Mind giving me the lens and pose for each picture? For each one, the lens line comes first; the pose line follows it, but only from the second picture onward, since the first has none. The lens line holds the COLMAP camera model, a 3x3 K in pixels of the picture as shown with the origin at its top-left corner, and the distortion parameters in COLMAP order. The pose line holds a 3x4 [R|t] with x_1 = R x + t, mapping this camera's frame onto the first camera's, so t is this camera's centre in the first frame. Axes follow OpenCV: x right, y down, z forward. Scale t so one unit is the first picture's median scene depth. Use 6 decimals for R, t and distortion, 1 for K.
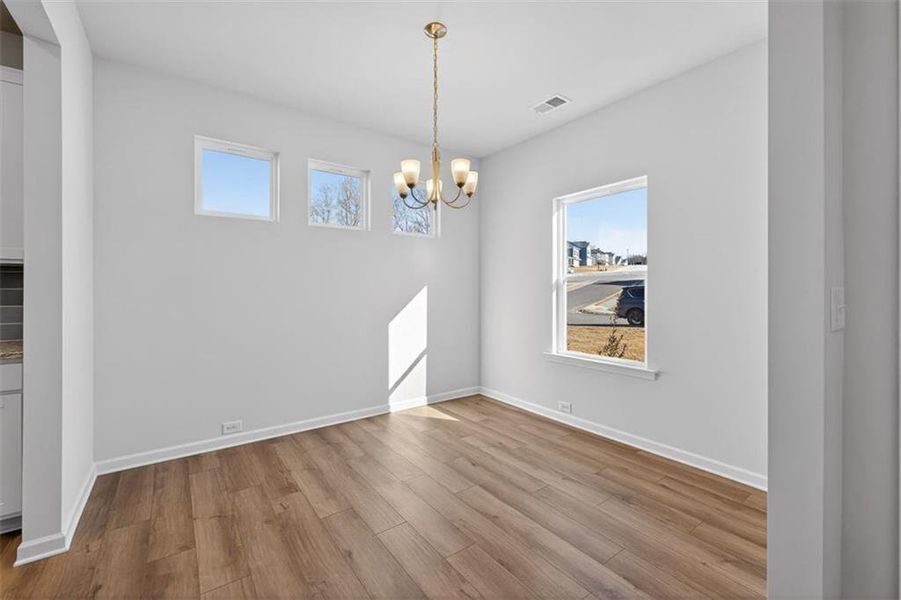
lens RADIAL K [[374.7, 0, 447.9], [0, 374.7, 293.8], [0, 0, 1]] dist [0.011492, -0.003405]
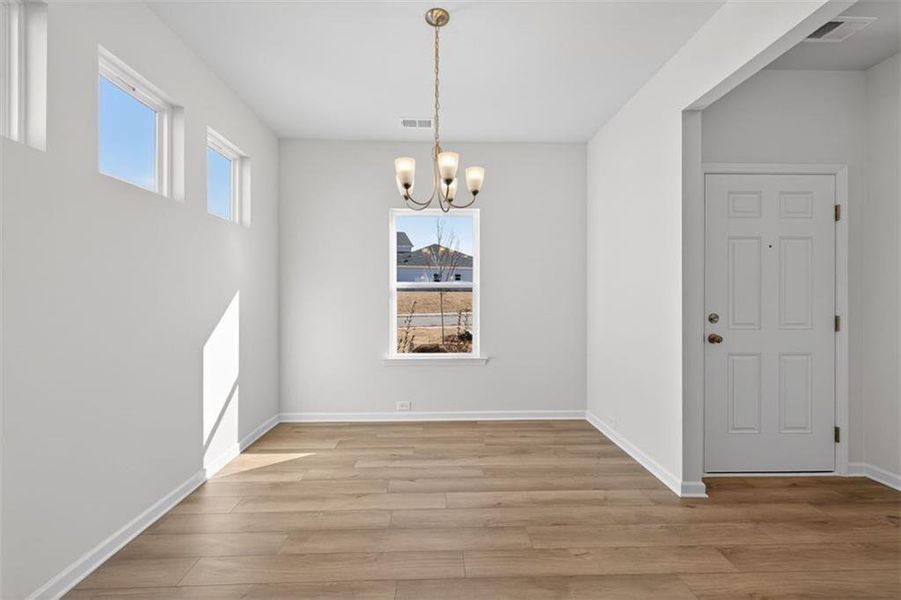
lens RADIAL K [[374.7, 0, 450.5], [0, 374.7, 301.5], [0, 0, 1]] dist [0.011492, -0.003405]
pose [[0.574358, -0.010766, 0.818533, -0.515089], [0.007448, 0.999941, 0.007926, -0.004607], [-0.818570, 0.001544, 0.574405, 0.293637]]
